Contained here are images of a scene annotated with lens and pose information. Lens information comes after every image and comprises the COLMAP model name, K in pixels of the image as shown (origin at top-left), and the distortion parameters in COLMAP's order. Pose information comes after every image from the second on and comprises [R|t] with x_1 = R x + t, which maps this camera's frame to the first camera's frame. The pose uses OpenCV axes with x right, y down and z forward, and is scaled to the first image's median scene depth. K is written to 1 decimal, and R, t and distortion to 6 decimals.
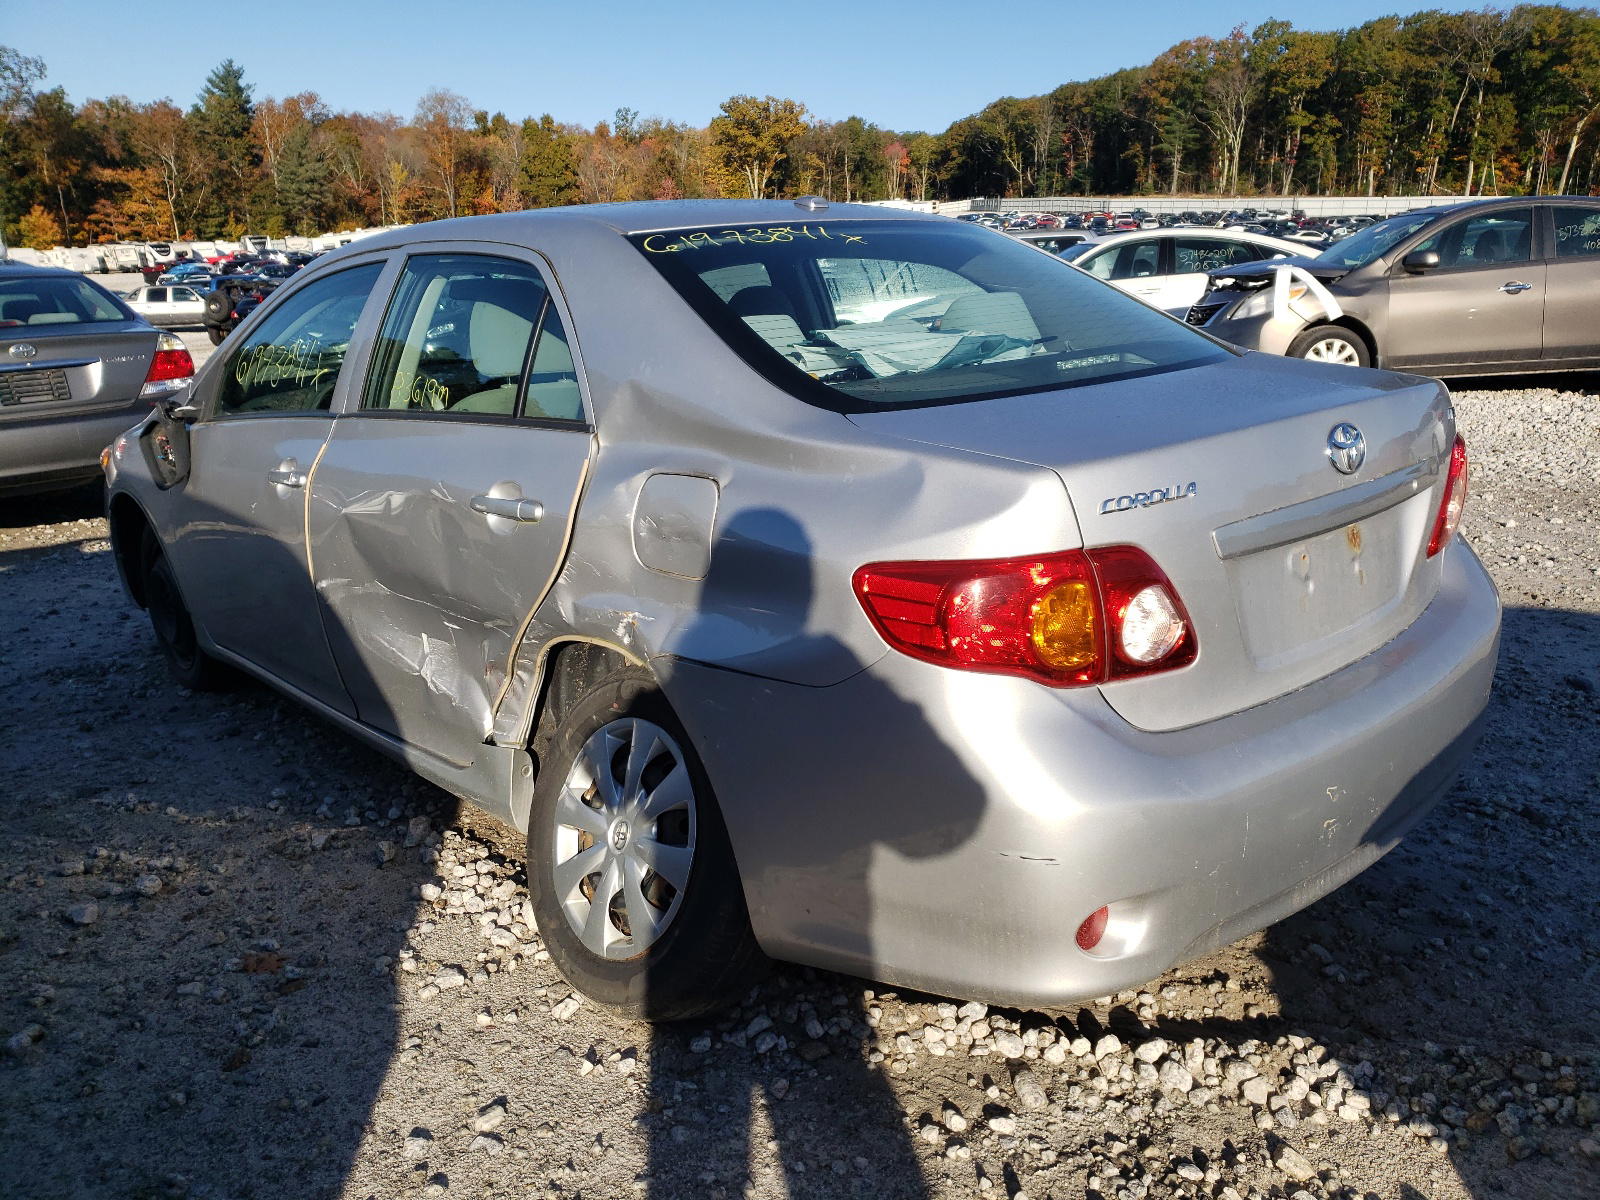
lens RADIAL K [[1242.2, 0, 800.0], [0, 1242.2, 600.0], [0, 0, 1]] dist [0.043417, 0.000557]
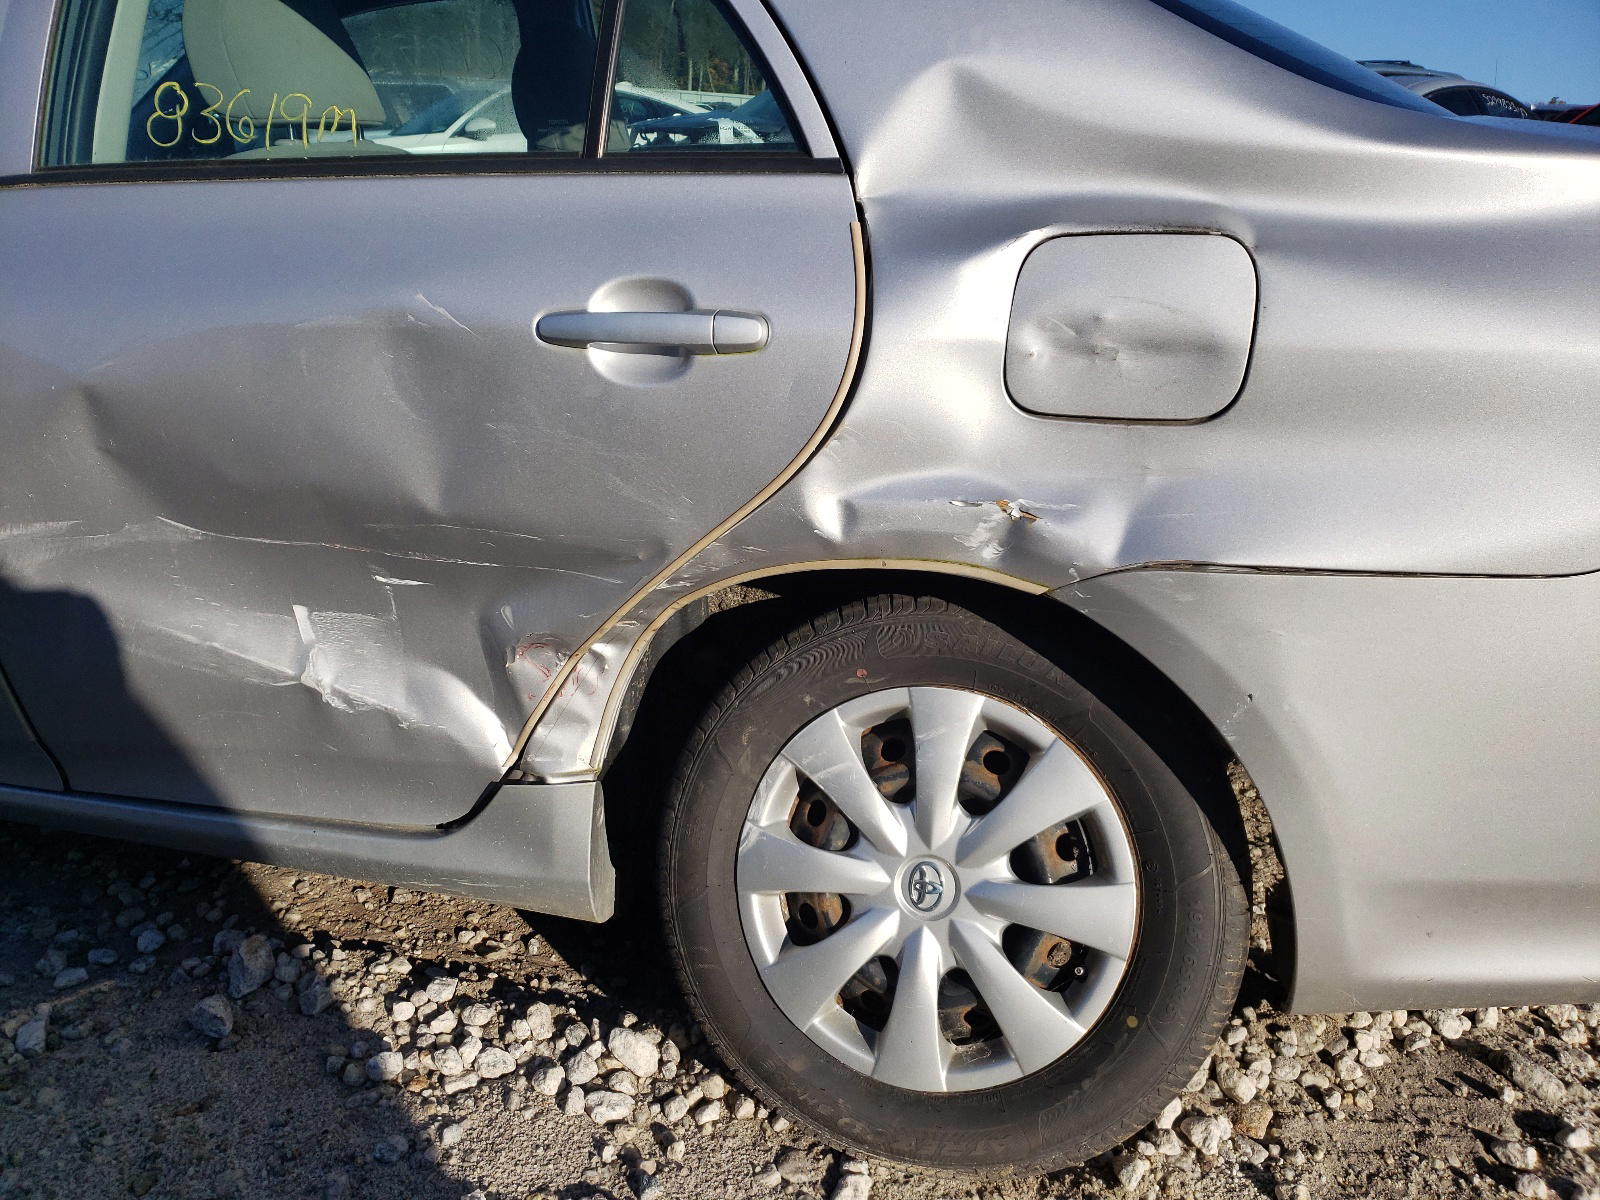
lens RADIAL K [[1242.2, 0, 800.0], [0, 1242.2, 600.0], [0, 0, 1]] dist [0.043417, 0.000557]
pose [[0.852085, -0.147218, 0.502273, -0.405730], [0.102180, 0.987953, 0.116227, -0.016180], [-0.513332, -0.047713, 0.856863, 0.459946]]
